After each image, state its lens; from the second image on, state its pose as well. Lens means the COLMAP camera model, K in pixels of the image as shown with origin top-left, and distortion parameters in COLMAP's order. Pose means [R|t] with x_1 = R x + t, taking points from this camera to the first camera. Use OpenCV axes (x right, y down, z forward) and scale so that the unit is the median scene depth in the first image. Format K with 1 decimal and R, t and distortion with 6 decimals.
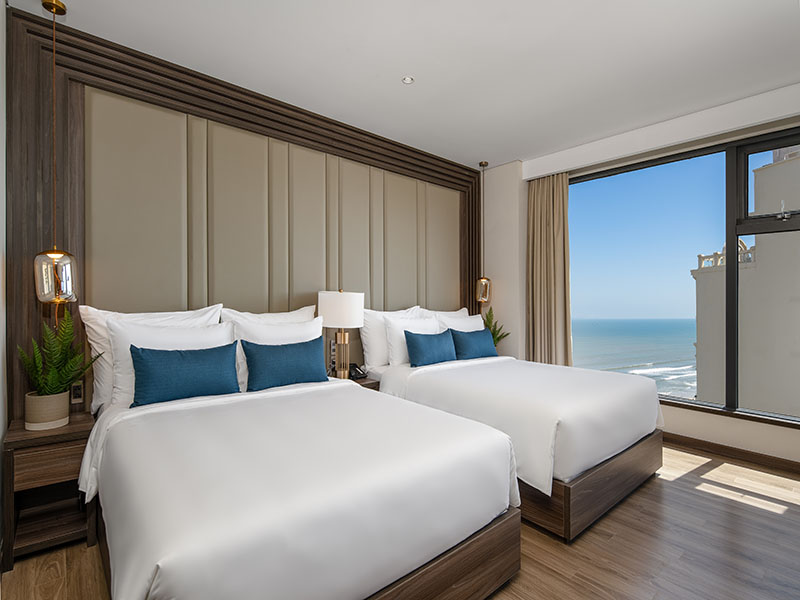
lens RADIAL K [[394.1, 0, 400.5], [0, 394.1, 339.7], [0, 0, 1]] dist [0.010707, 0.001037]
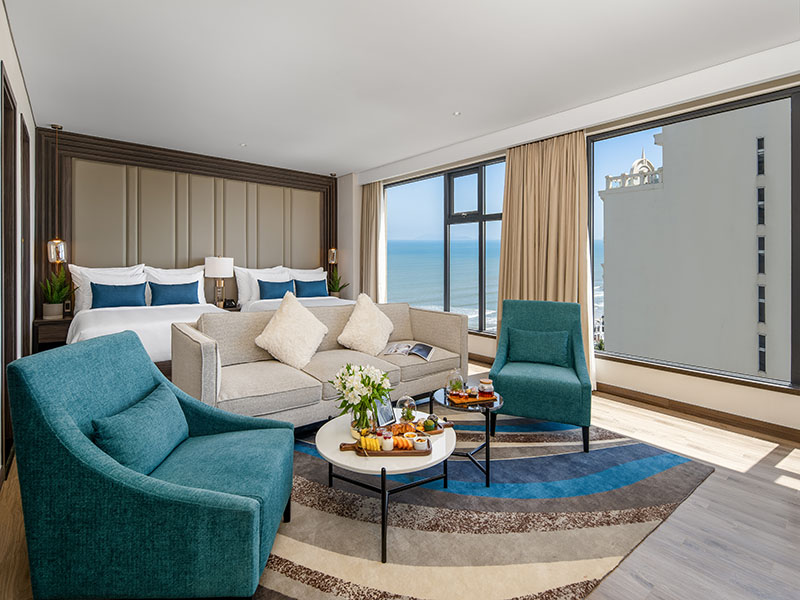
lens RADIAL K [[402.8, 0, 400.0], [0, 402.8, 300.0], [0, 0, 1]] dist [0.034880, -0.000194]
pose [[0.999639, -0.001271, -0.026820, 0.840150], [0.000986, 0.999943, -0.010610, 0.106937], [0.026832, 0.010580, 0.999584, -0.946318]]
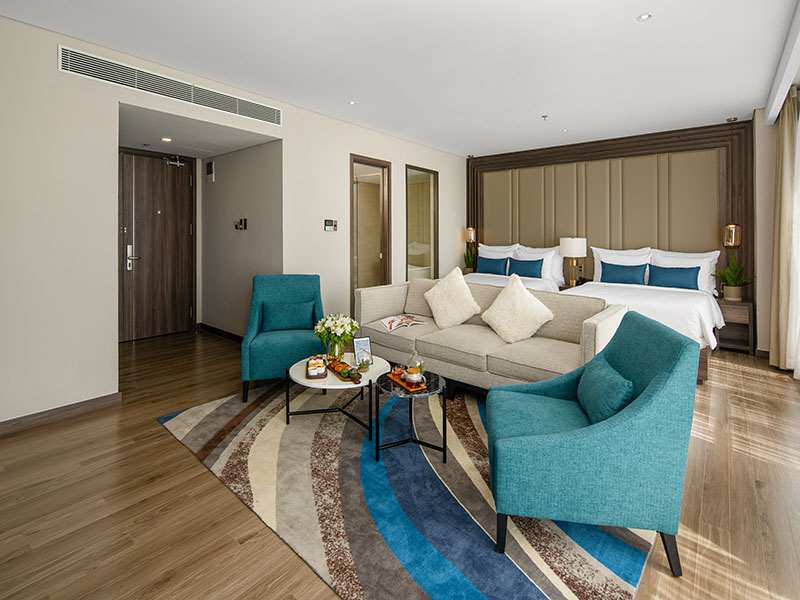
lens RADIAL K [[391.3, 0, 402.4], [0, 391.3, 302.0], [0, 0, 1]] dist [0.000319, -0.000036]
pose [[0.172229, 0.148982, -0.973726, 1.874163], [-0.115079, 0.984771, 0.130317, 0.036006], [0.978312, 0.089611, 0.186751, -0.145361]]
